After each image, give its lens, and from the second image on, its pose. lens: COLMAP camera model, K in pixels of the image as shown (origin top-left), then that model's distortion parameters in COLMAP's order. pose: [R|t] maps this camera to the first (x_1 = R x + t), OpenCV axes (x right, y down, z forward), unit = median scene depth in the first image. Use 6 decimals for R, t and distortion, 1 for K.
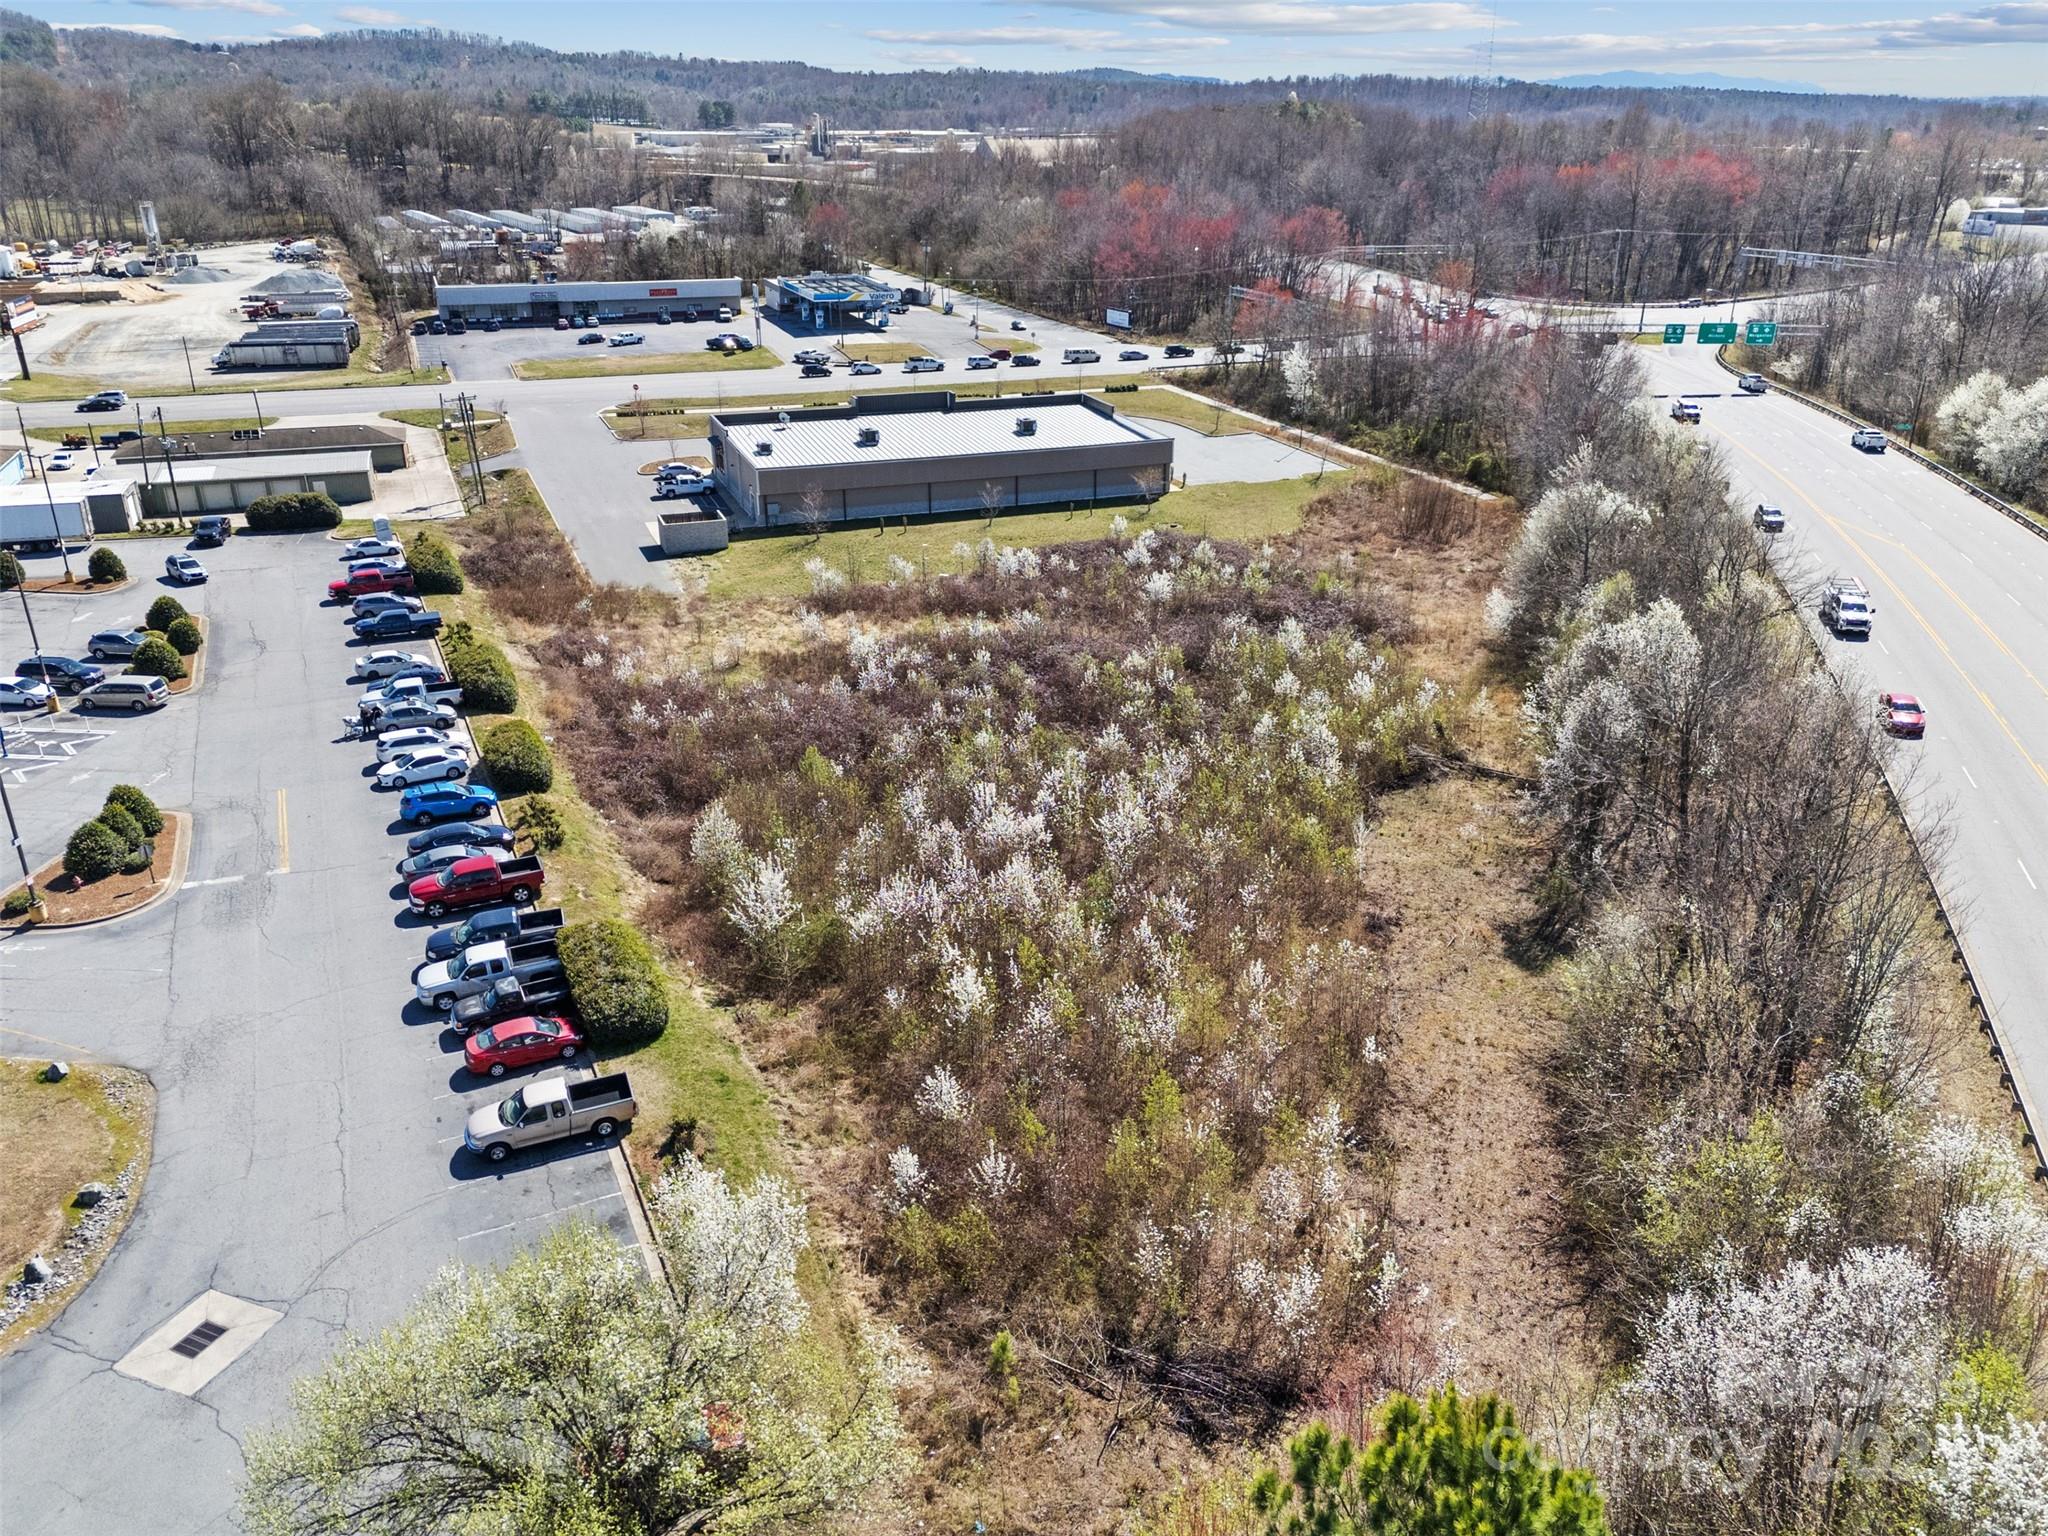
lens RADIAL K [[1524.2, 0, 1024.0], [0, 1524.2, 768.0], [0, 0, 1]] dist [0.093587, -0.111171]
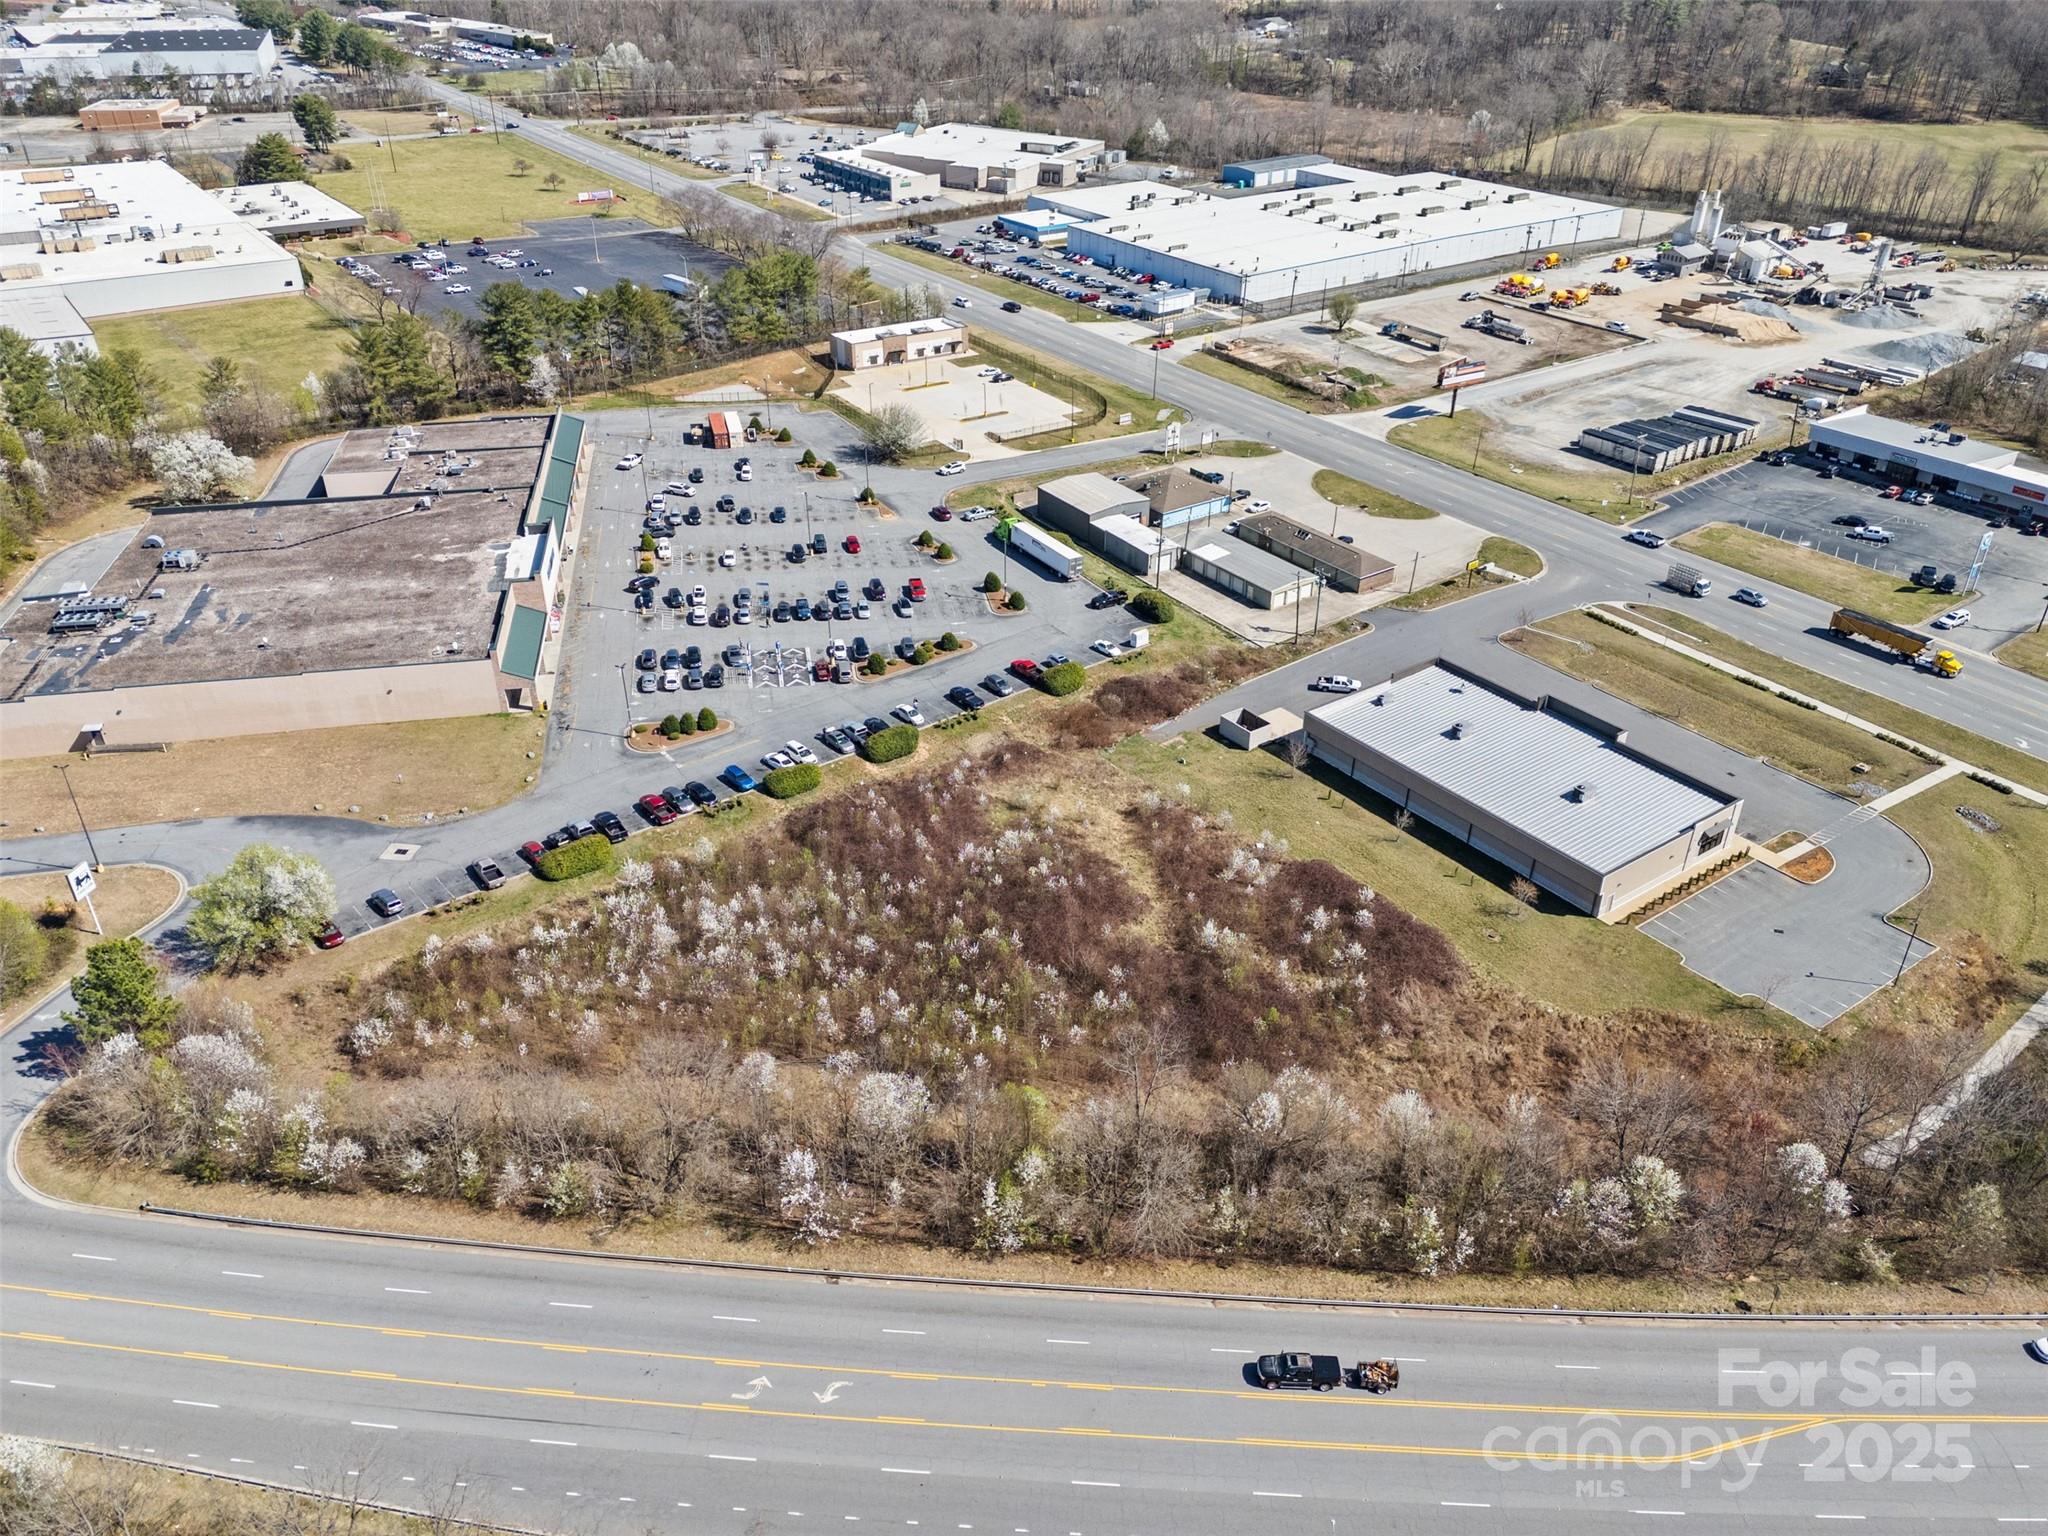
lens RADIAL K [[1524.2, 0, 1024.0], [0, 1524.2, 768.0], [0, 0, 1]] dist [0.093587, -0.111171]
pose [[0.246913, 0.497009, -0.831875, 1.608724], [-0.383933, 0.838377, 0.386937, -1.031013], [0.889736, 0.223844, 0.397824, 0.469775]]
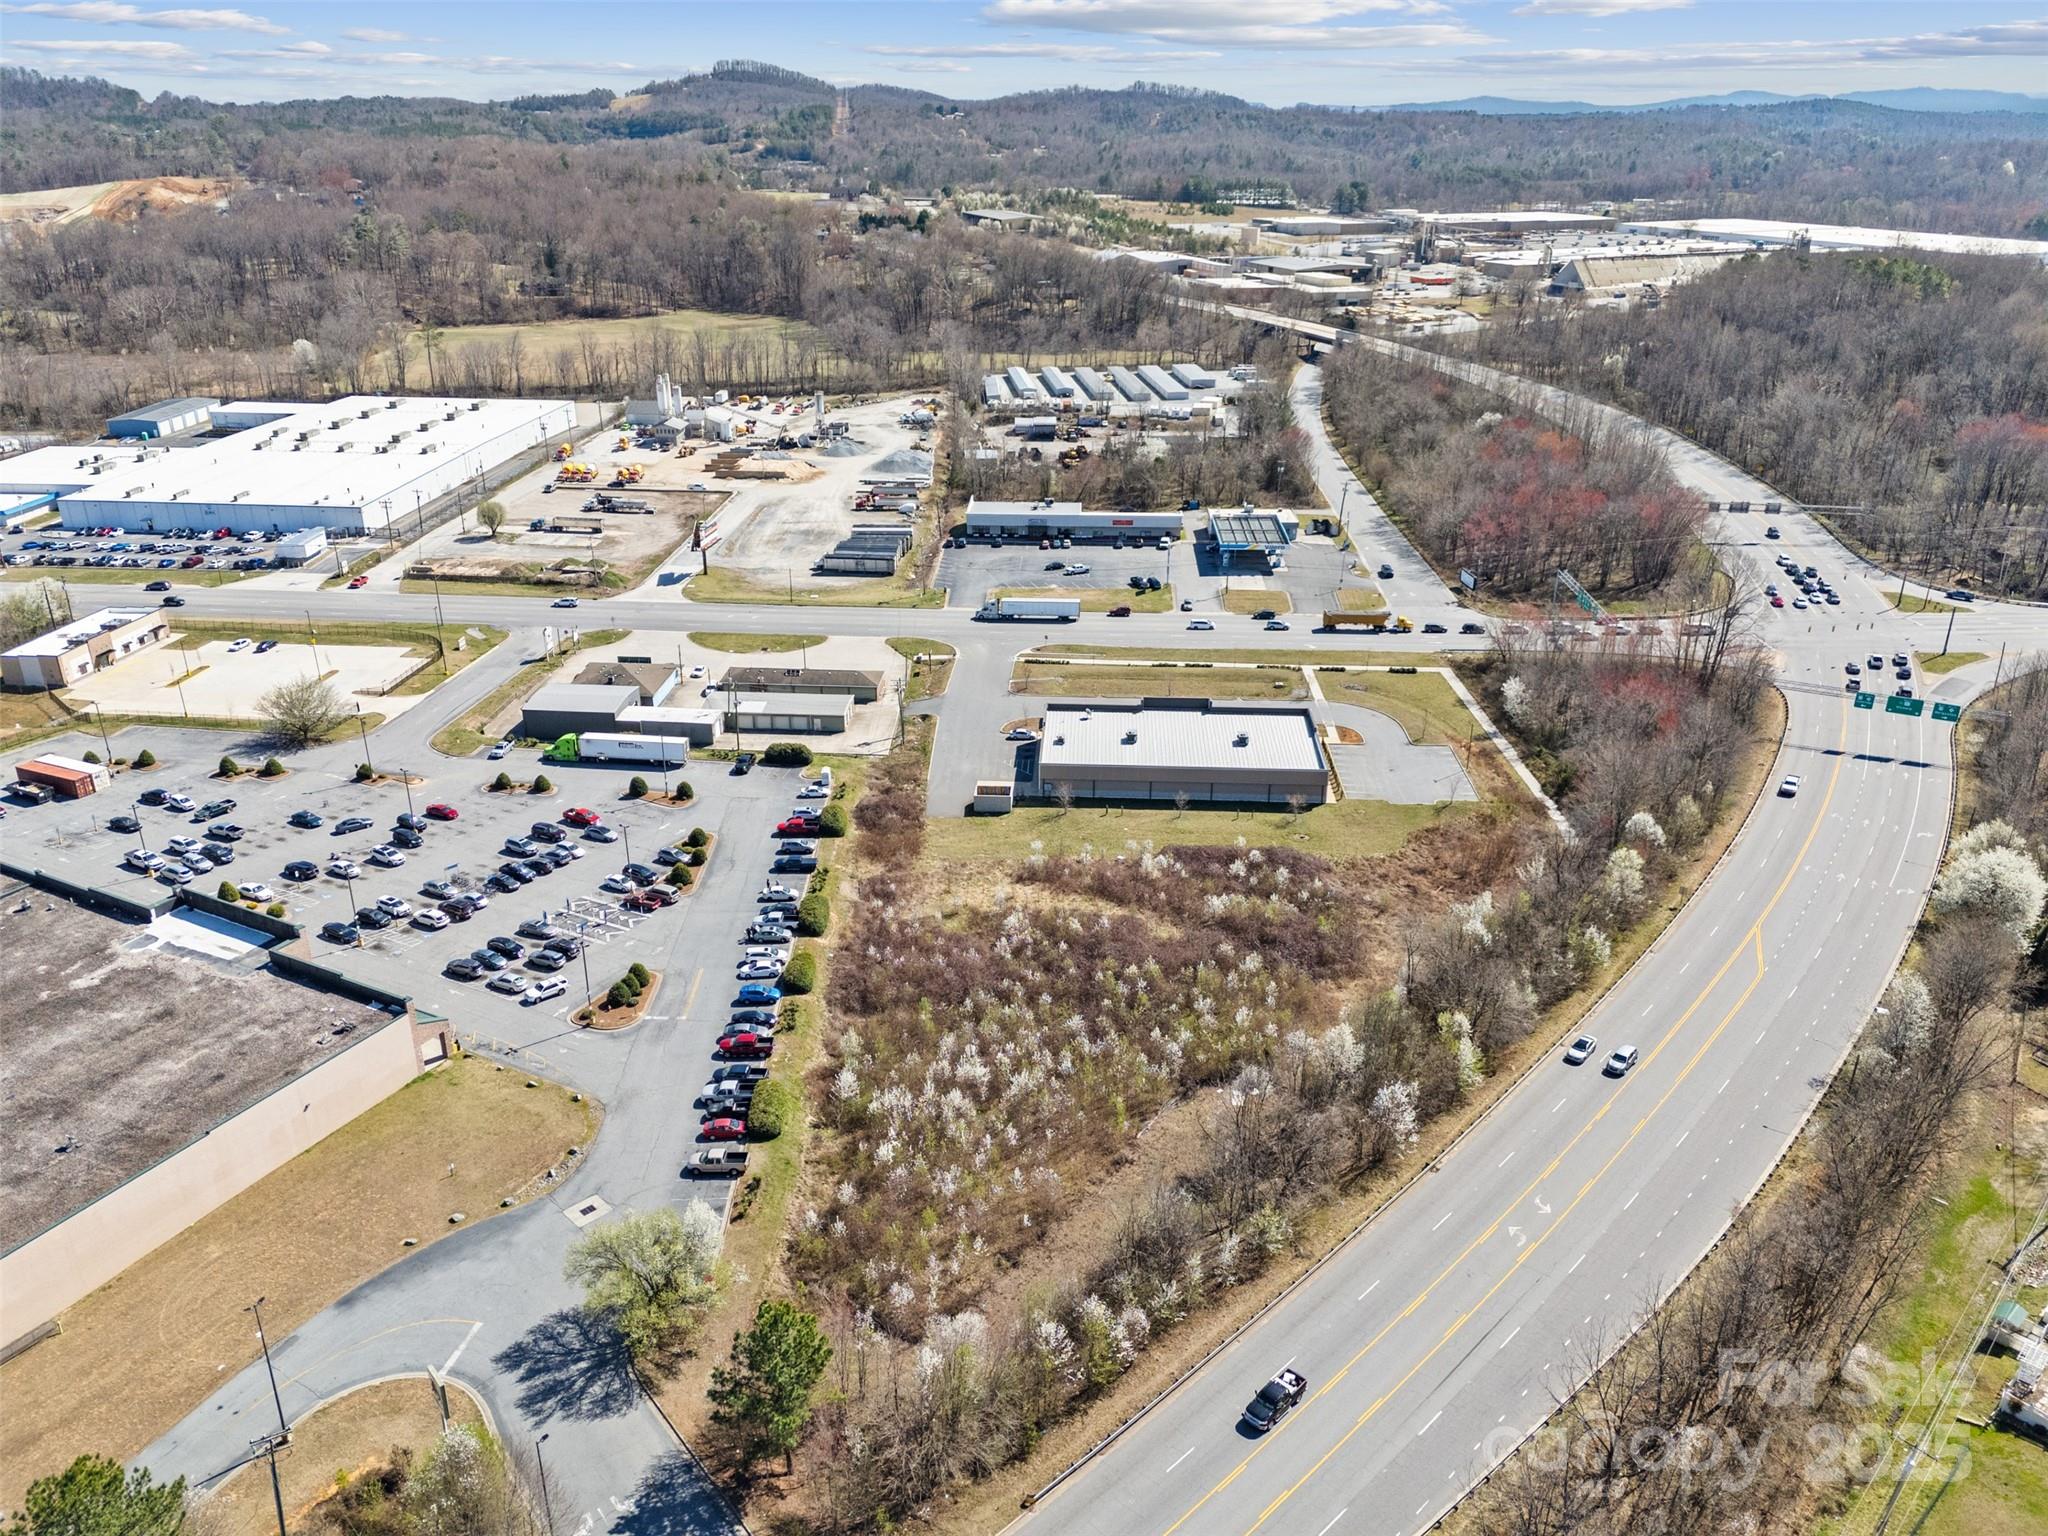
lens RADIAL K [[1524.2, 0, 1024.0], [0, 1524.2, 768.0], [0, 0, 1]] dist [0.093587, -0.111171]
pose [[0.915620, 0.164054, -0.367052, 0.728468], [-0.163852, 0.985968, 0.031944, -0.432596], [0.367142, 0.030894, 0.929652, -0.912524]]
